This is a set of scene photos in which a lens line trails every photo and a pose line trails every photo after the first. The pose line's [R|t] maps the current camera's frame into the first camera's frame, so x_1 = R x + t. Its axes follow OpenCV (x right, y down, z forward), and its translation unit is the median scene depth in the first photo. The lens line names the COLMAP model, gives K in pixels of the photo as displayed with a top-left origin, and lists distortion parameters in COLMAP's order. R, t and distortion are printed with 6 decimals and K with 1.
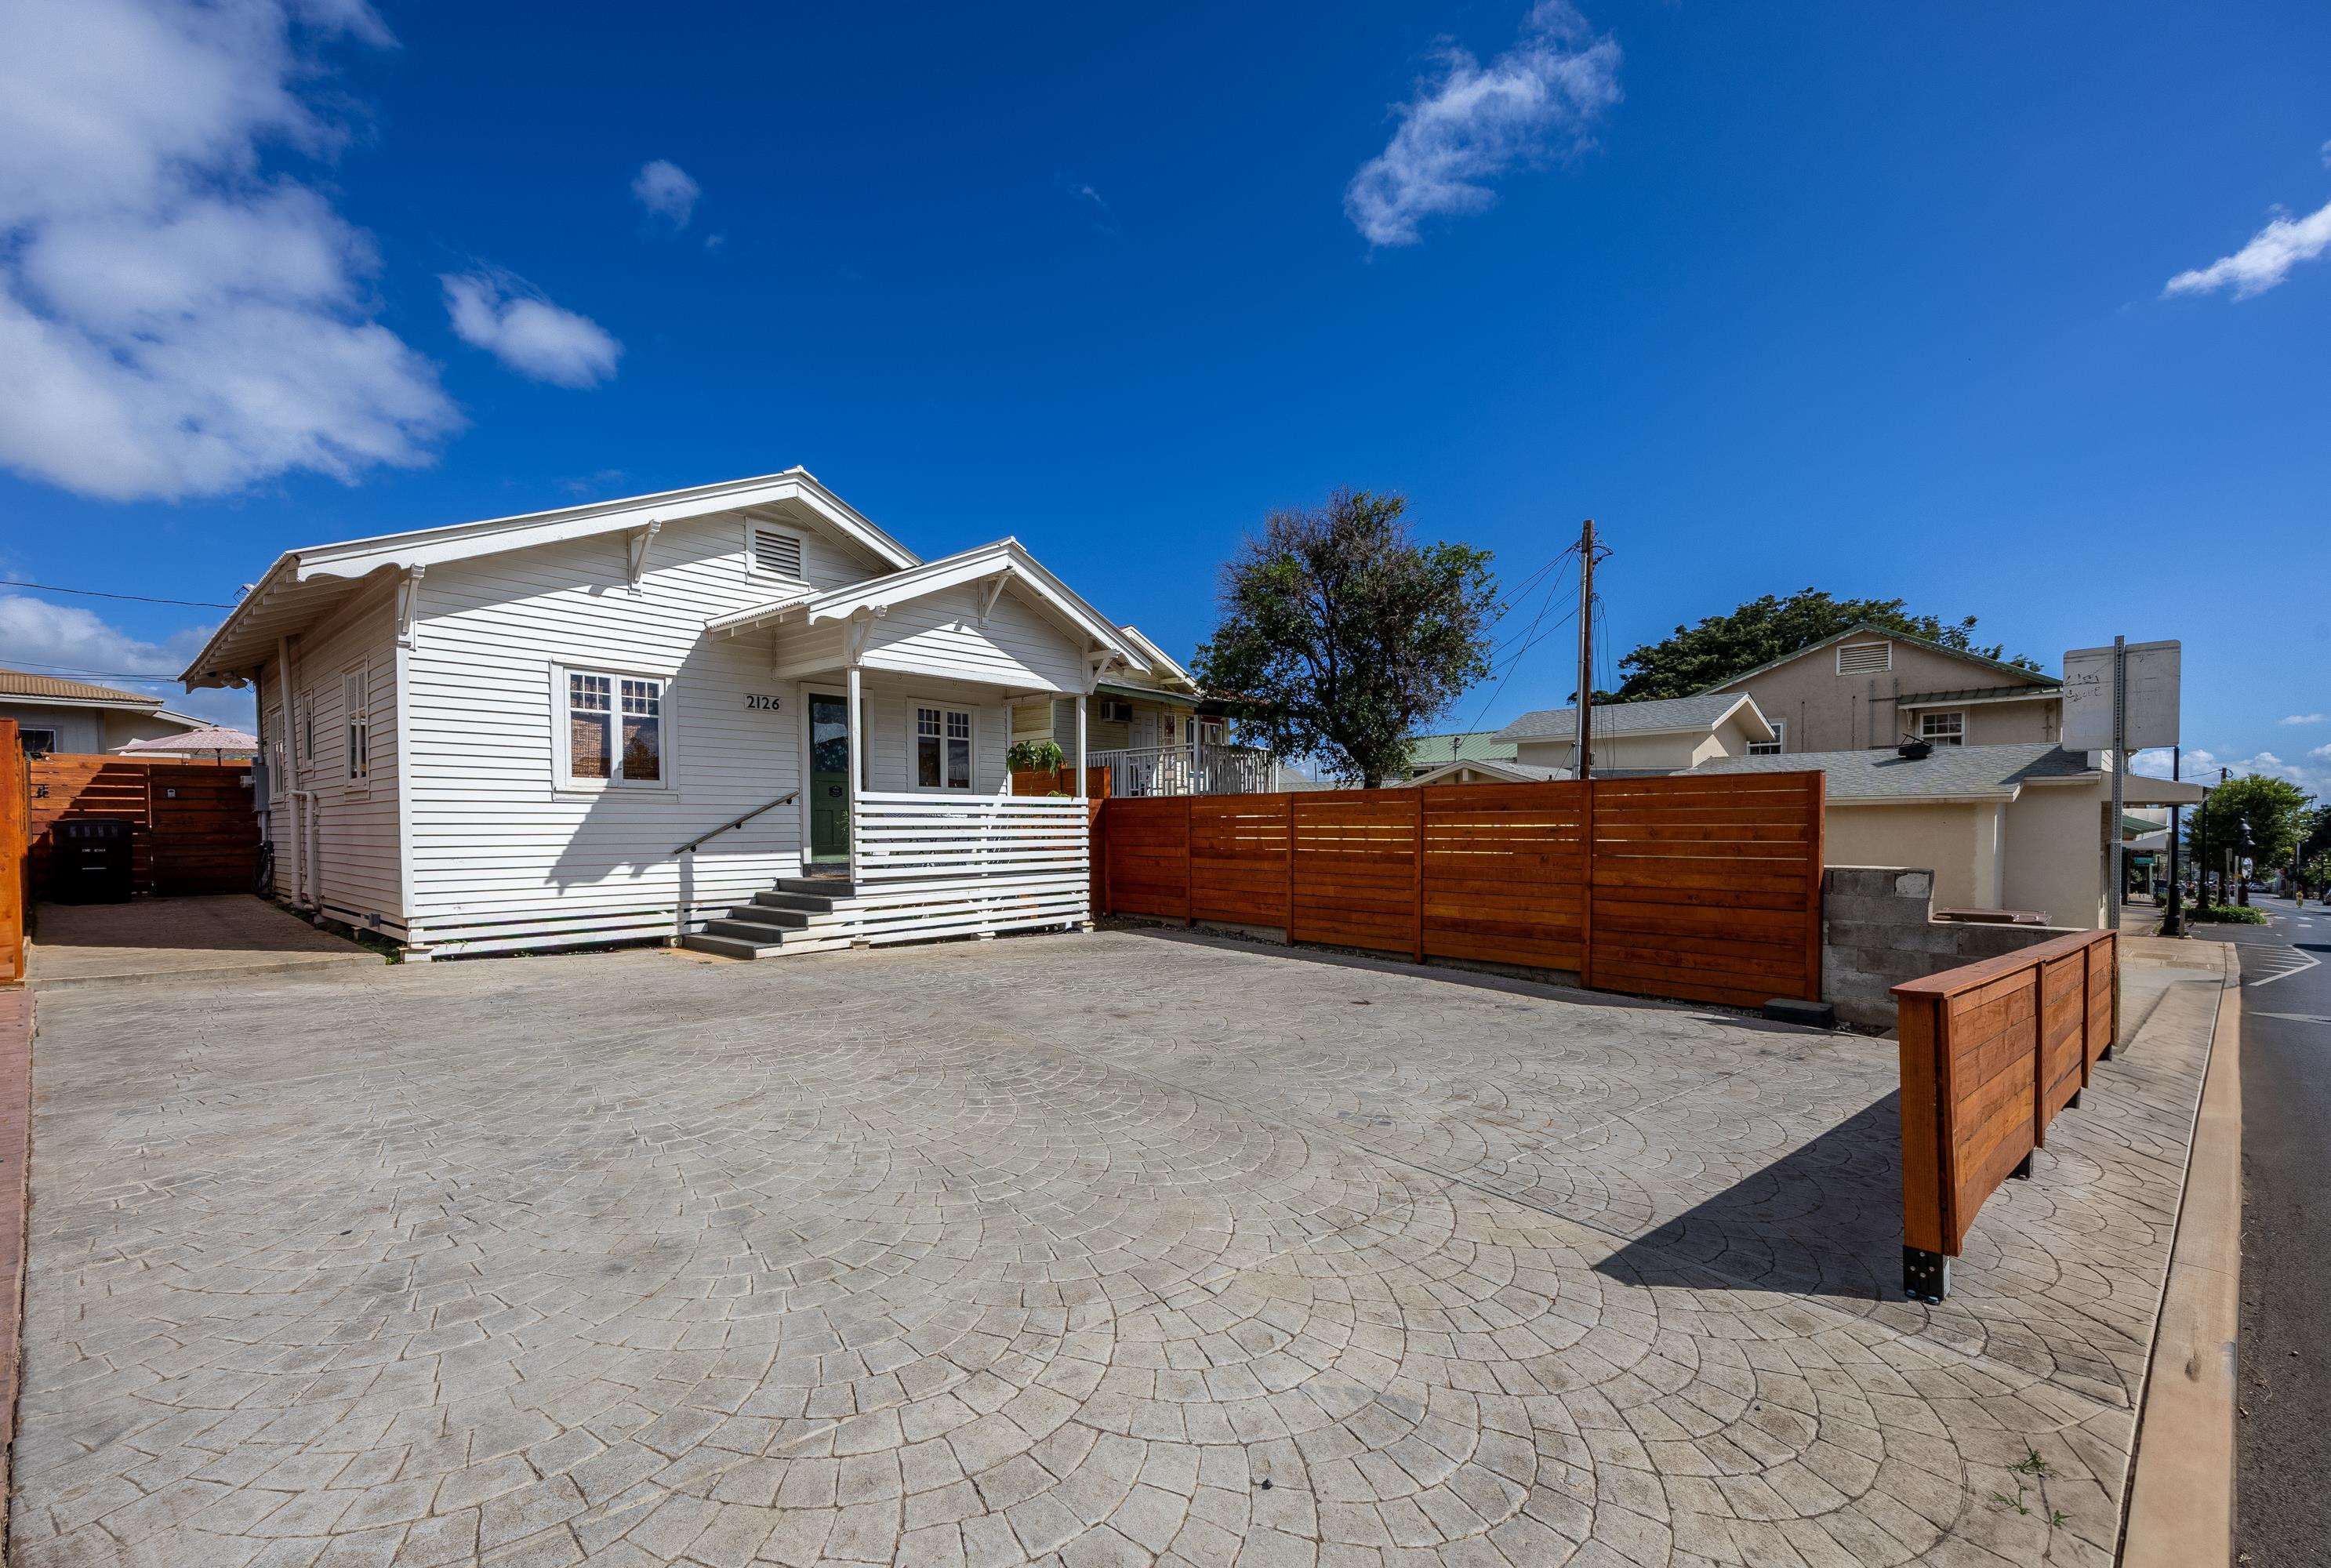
lens RADIAL K [[925.9, 0, 1148.4], [0, 925.9, 826.1], [0, 0, 1]] dist [-0.000961, -0.000044]
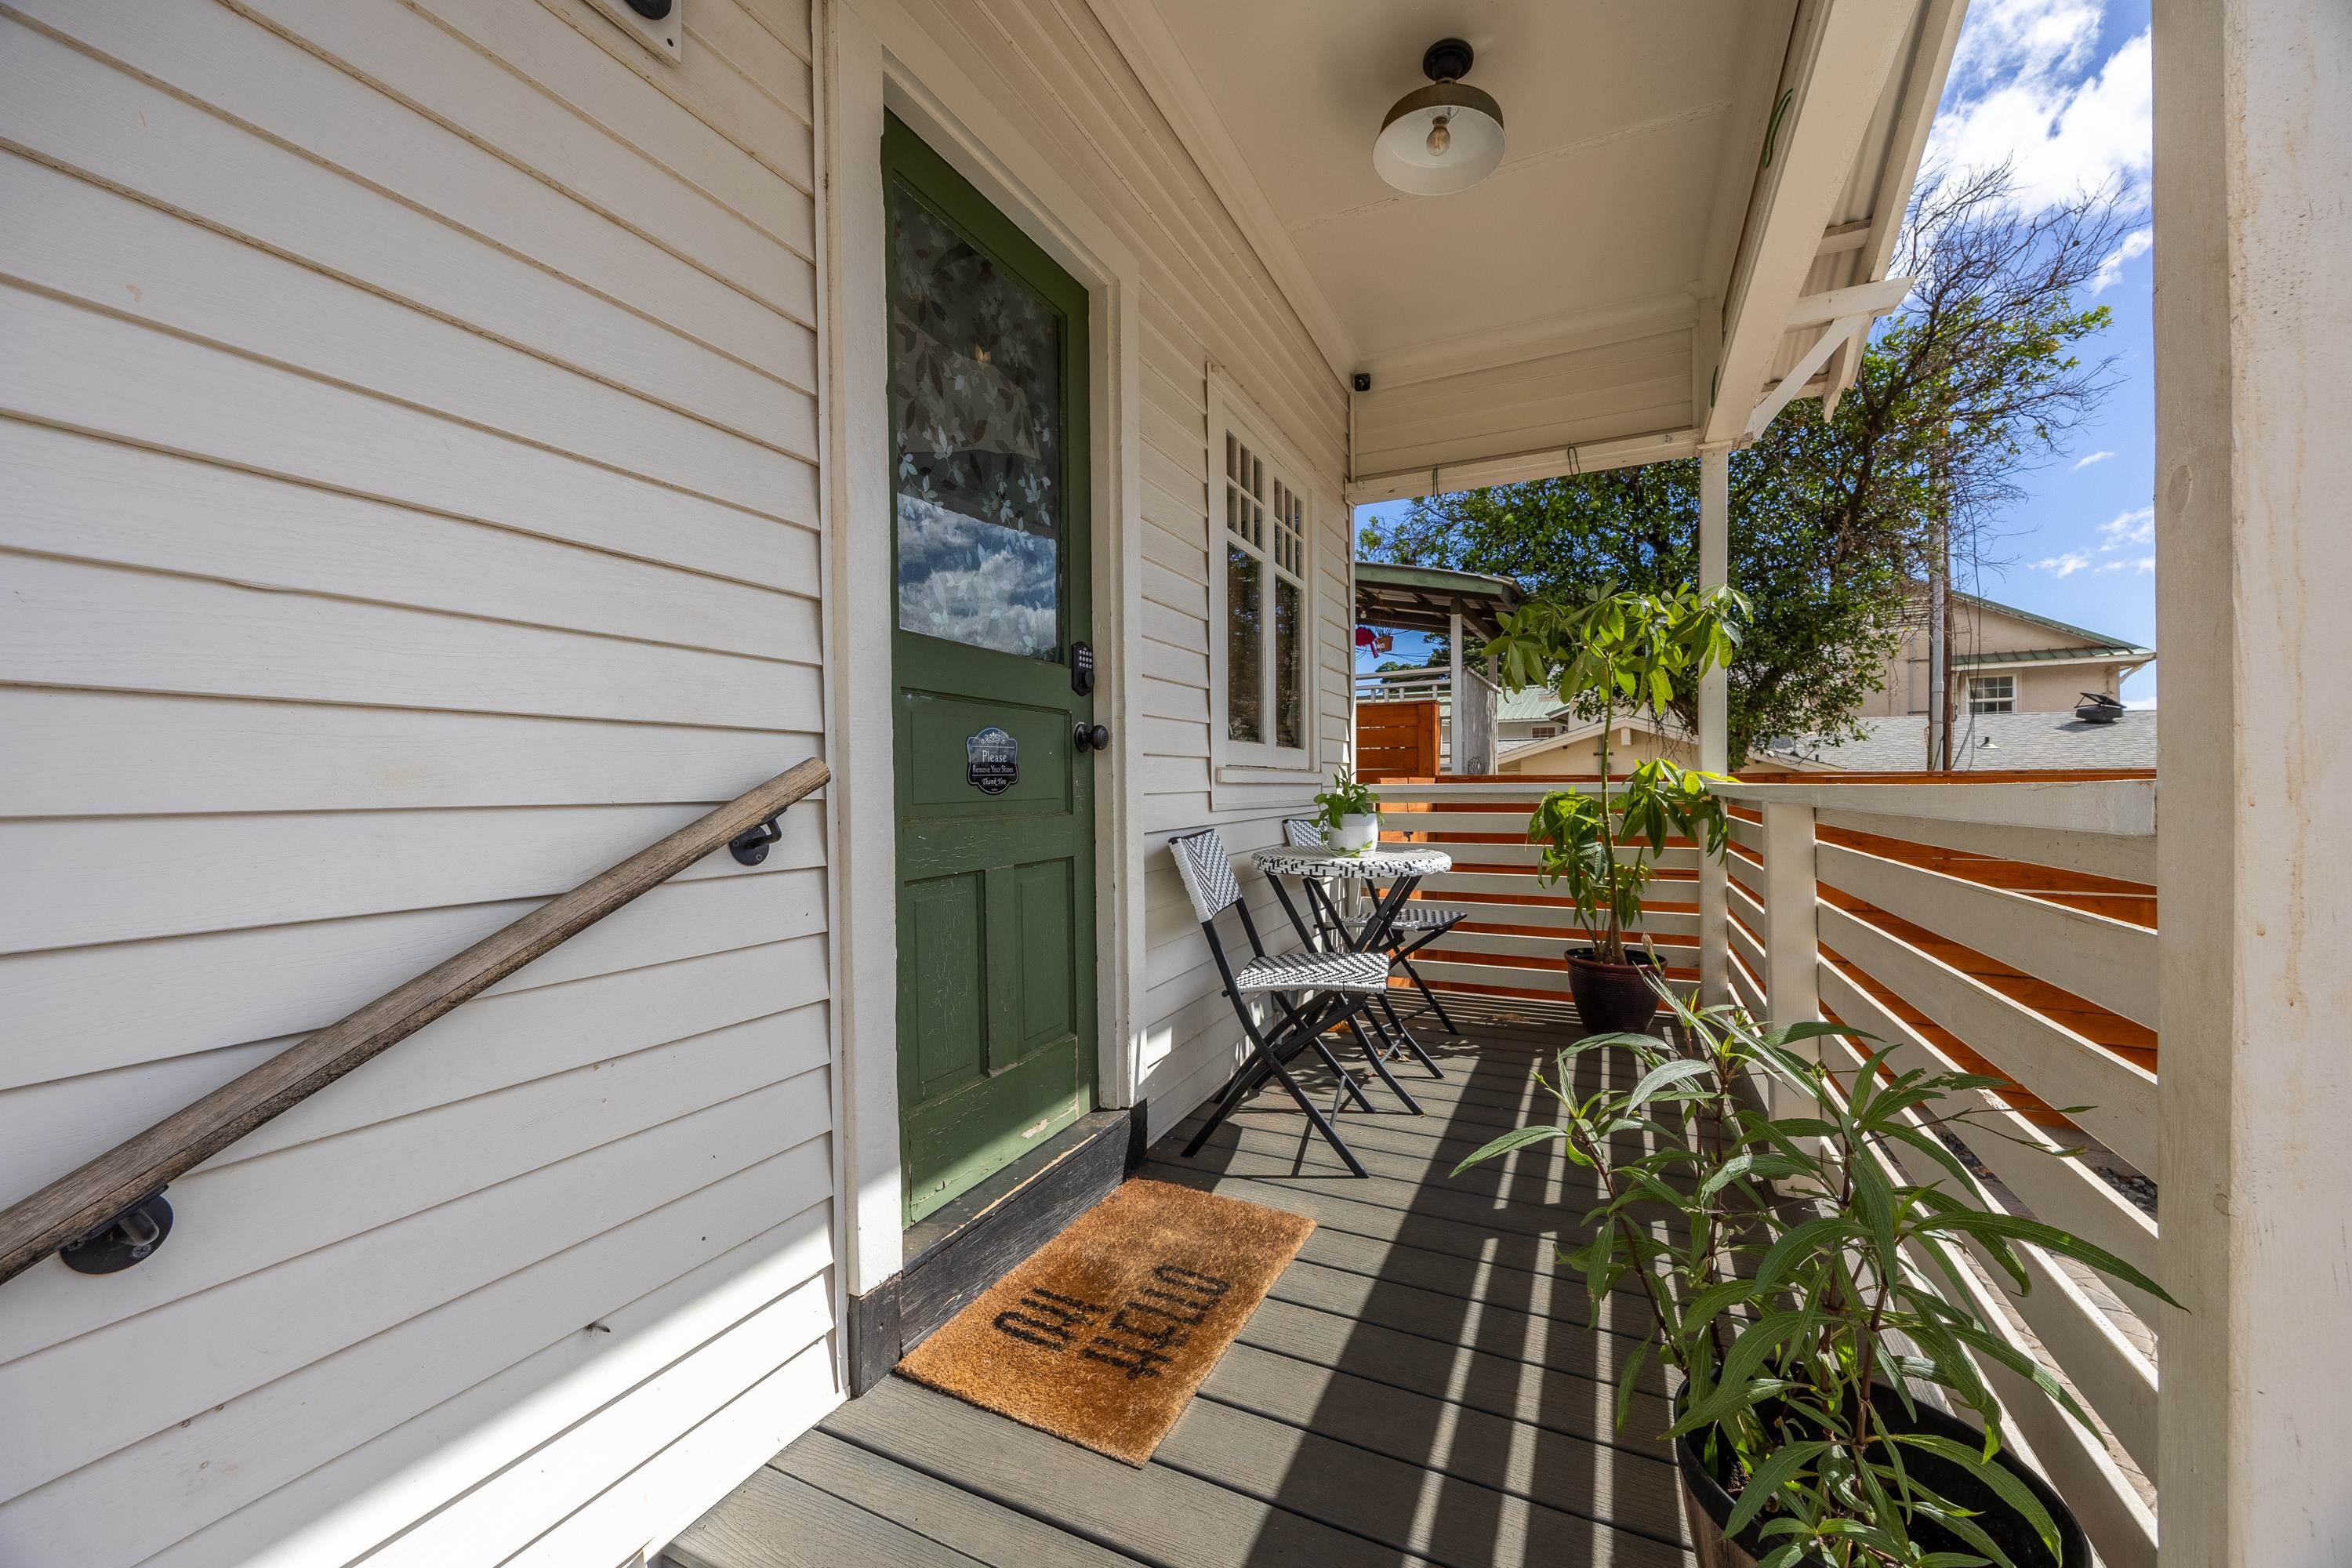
lens RADIAL K [[882.2, 0, 1176.0], [0, 882.2, 784.0], [0, 0, 1]] dist [0.000700, 0.000029]
pose [[0.968343, -0.003879, 0.249593, -0.372441], [0.005964, 0.999953, -0.007599, -0.033978], [-0.249552, 0.008847, 0.968321, 0.896545]]
